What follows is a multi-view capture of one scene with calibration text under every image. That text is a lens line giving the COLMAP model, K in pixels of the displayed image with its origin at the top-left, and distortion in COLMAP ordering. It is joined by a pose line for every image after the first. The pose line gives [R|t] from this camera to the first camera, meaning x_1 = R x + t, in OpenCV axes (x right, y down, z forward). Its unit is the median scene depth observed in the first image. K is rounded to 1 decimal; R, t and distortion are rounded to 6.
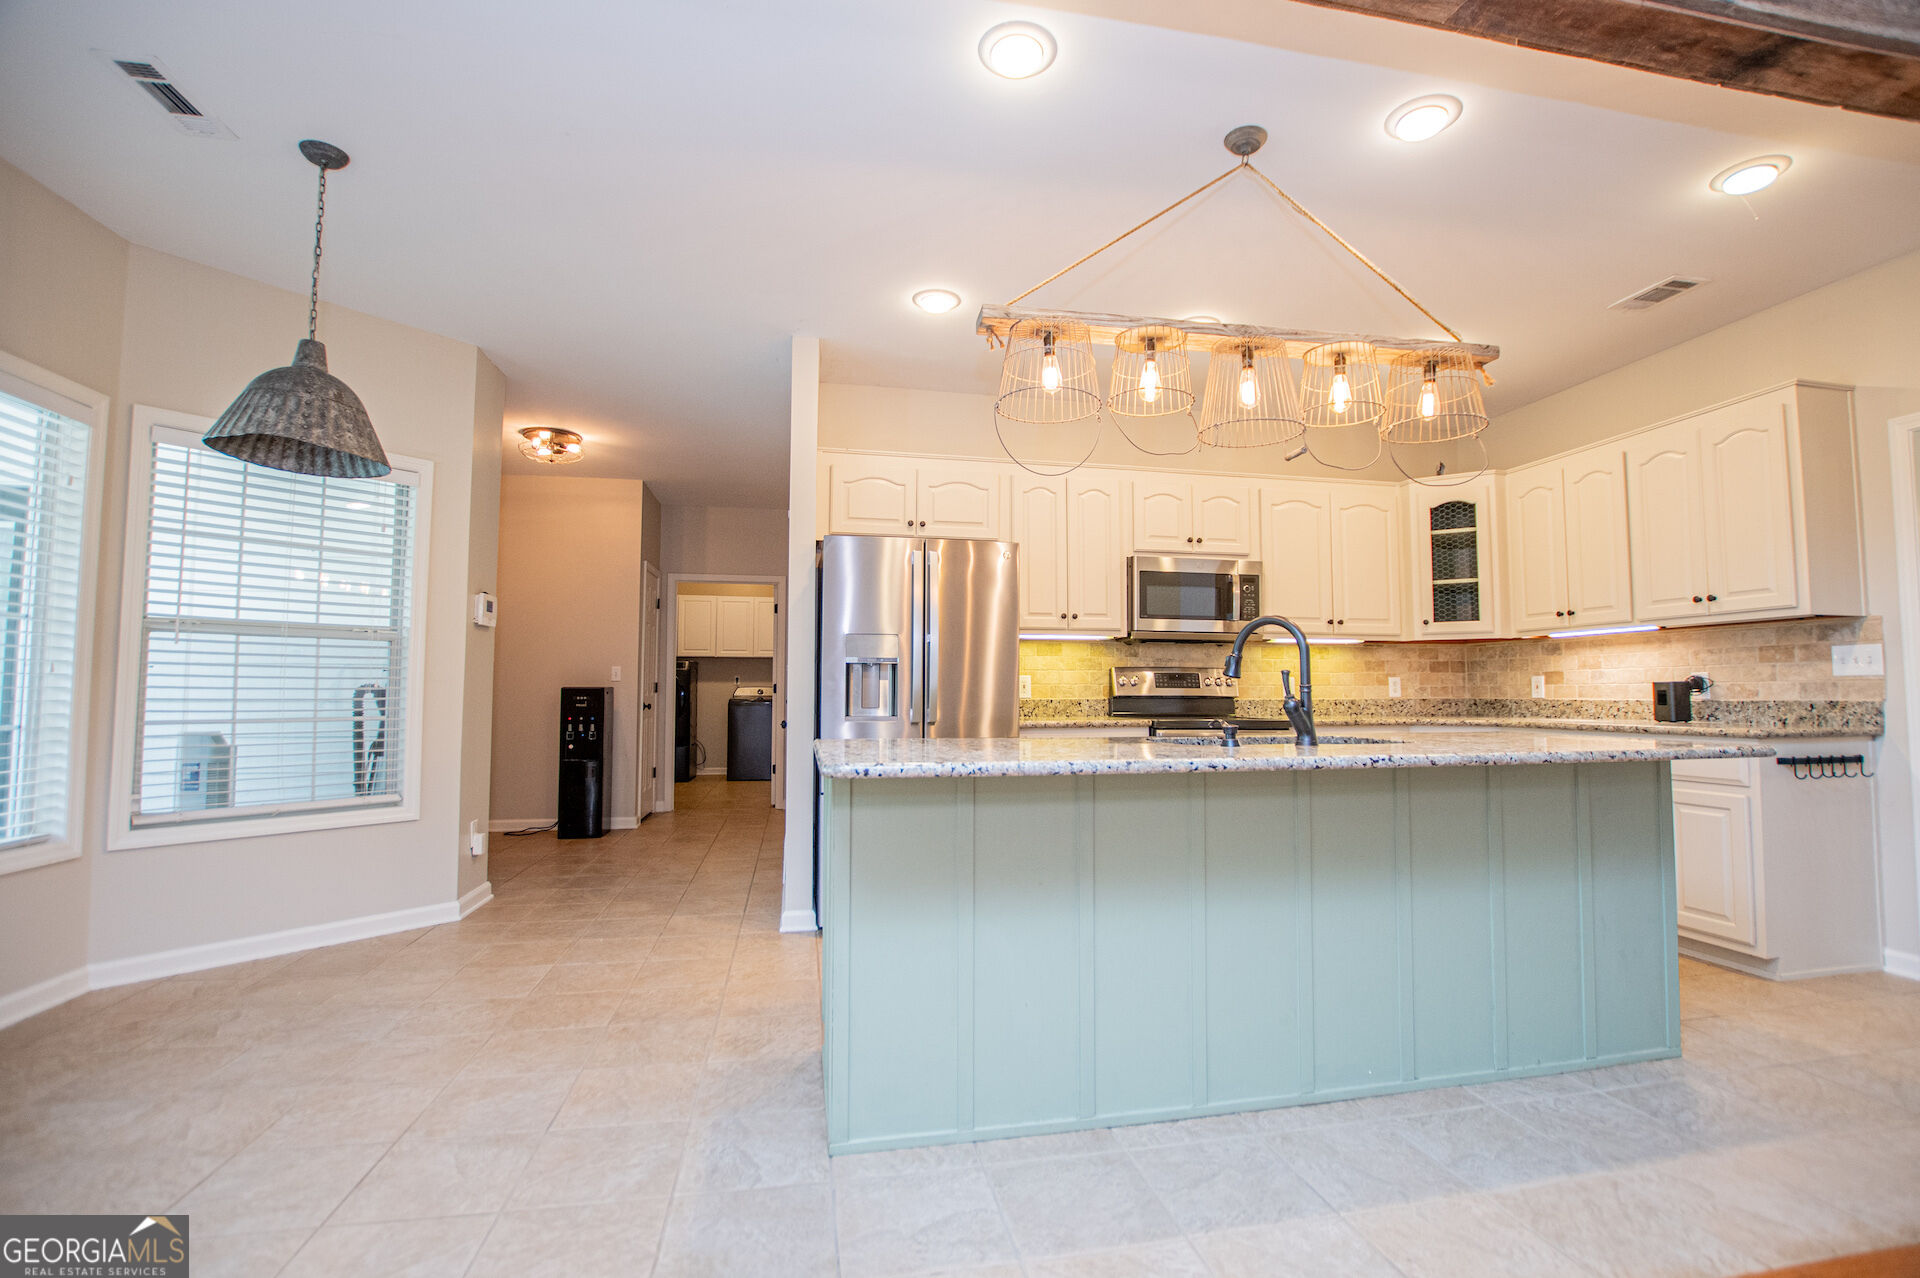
lens RADIAL K [[850.2, 0, 968.9], [0, 850.2, 640.8], [0, 0, 1]] dist [-0.029626, 0.000359]
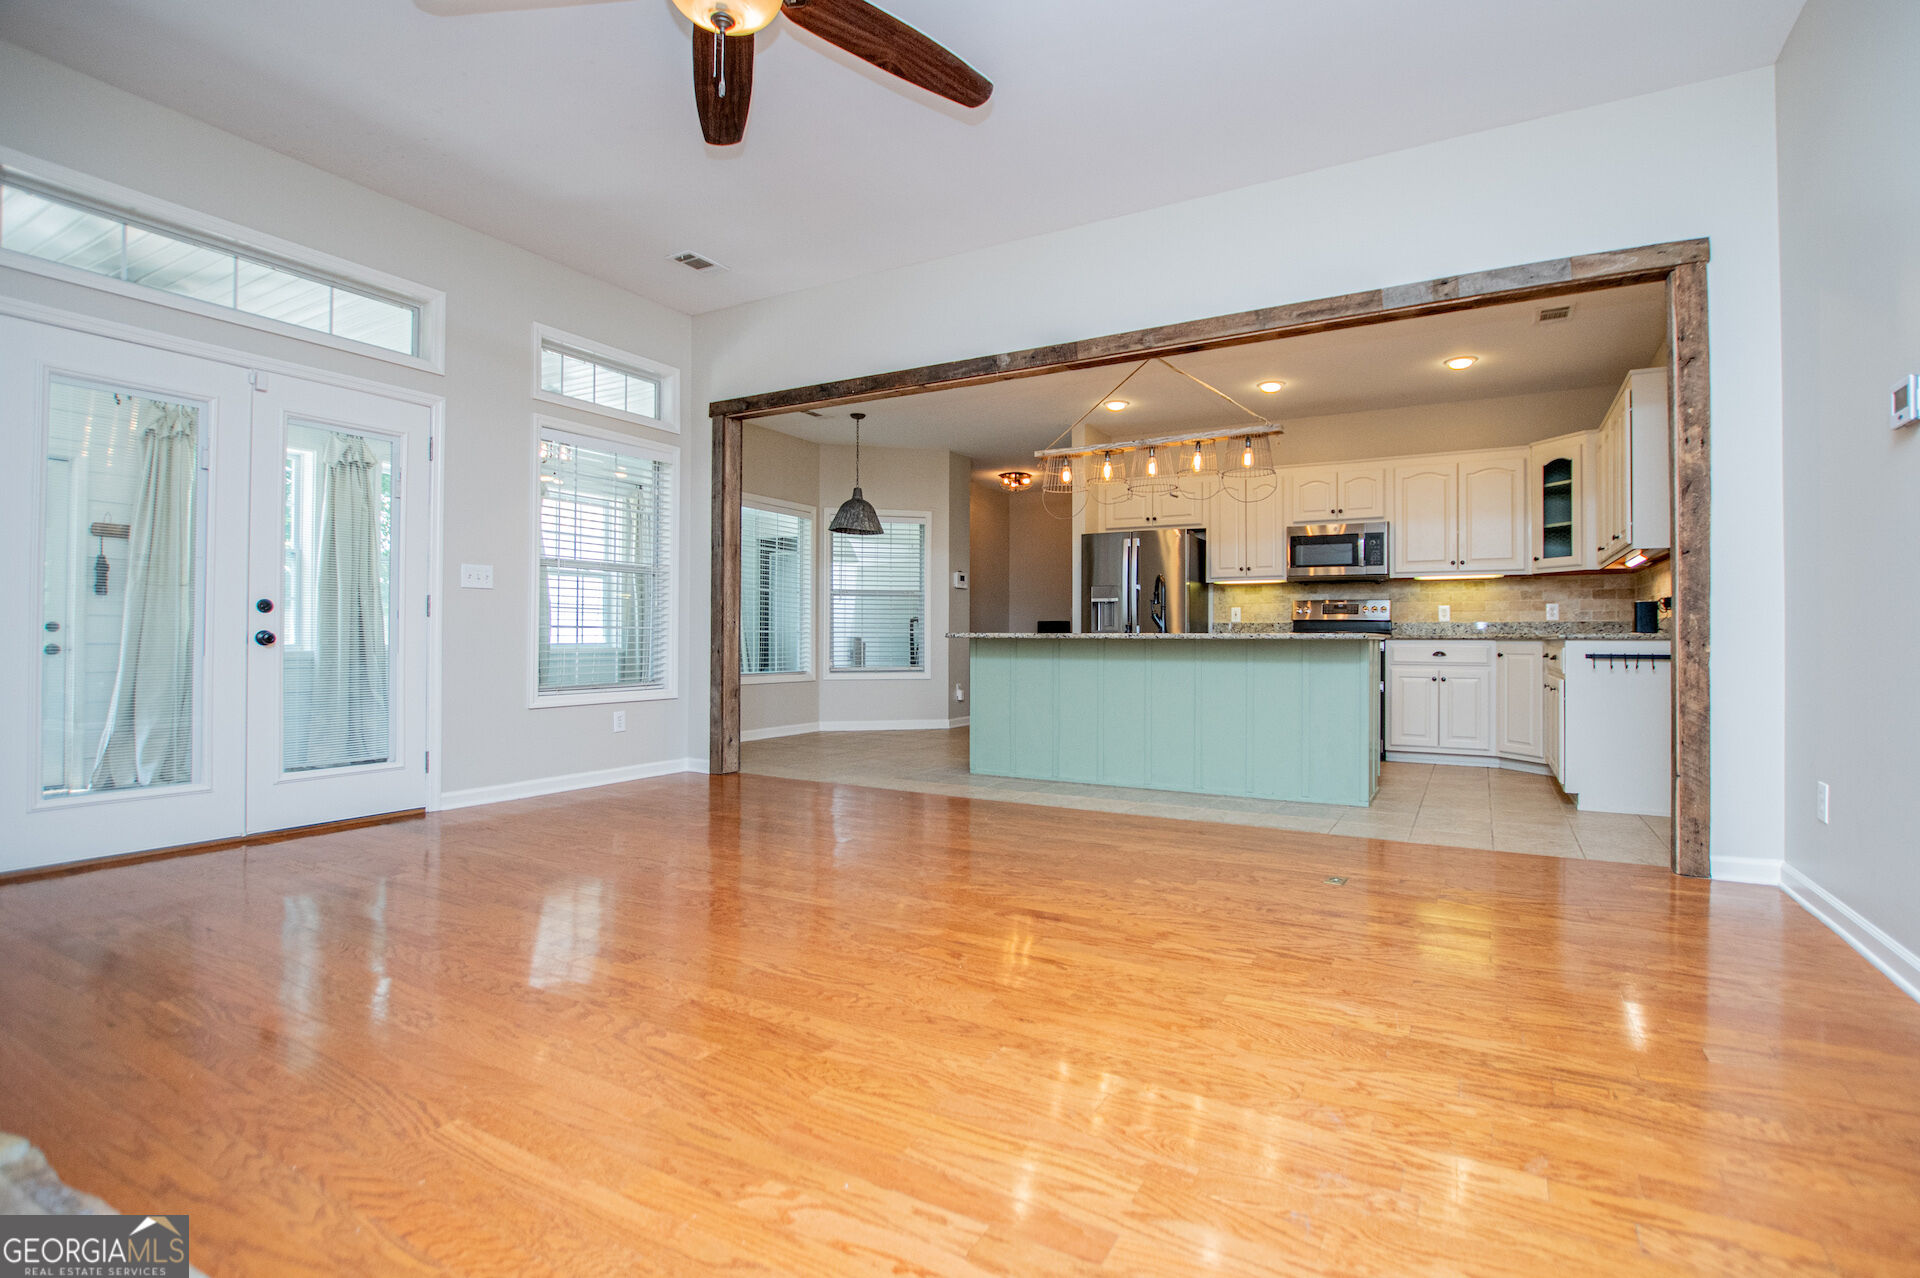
lens RADIAL K [[878.2, 0, 1011.6], [0, 878.2, 631.8], [0, 0, 1]] dist [-0.016874, -0.000246]
pose [[0.773272, -0.001788, -0.634072, 0.797096], [0.035062, 0.998587, 0.039944, 0.007049], [0.633105, -0.053119, 0.772241, -0.518203]]
